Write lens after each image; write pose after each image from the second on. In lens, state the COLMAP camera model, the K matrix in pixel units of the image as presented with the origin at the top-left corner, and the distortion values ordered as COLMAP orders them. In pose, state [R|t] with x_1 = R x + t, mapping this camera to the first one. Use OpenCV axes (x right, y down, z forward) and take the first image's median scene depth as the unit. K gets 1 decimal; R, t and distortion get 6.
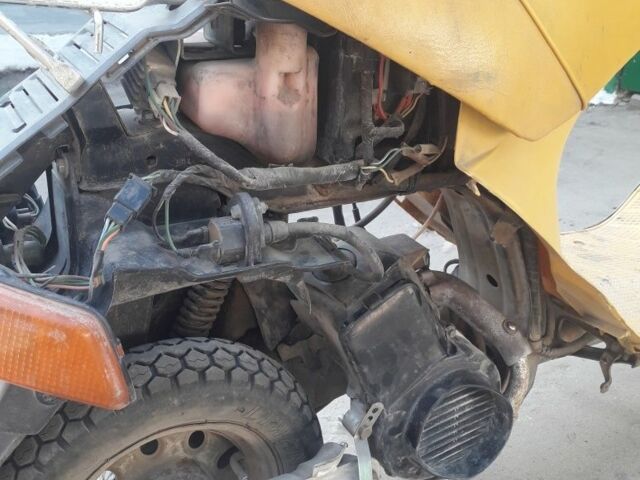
lens RADIAL K [[515.8, 0, 320.0], [0, 515.8, 240.0], [0, 0, 1]] dist [0.024172, -0.005614]
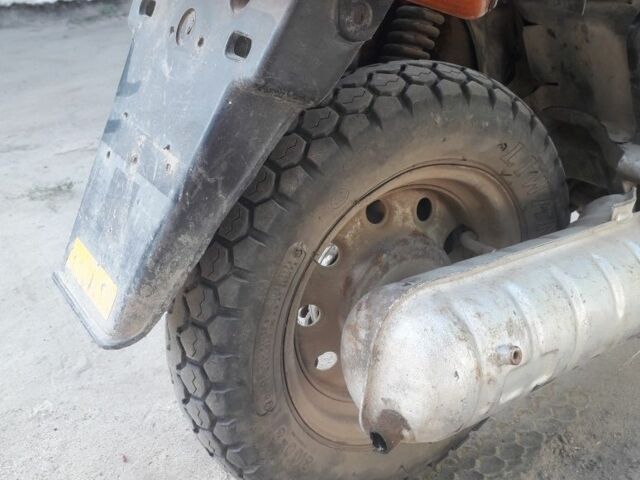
lens RADIAL K [[515.8, 0, 320.0], [0, 515.8, 240.0], [0, 0, 1]] dist [0.024172, -0.005614]
pose [[0.996578, -0.082493, 0.005249, -0.442865], [0.081701, 0.992675, 0.088997, 0.385178], [-0.012552, -0.088263, 0.996018, 0.254863]]
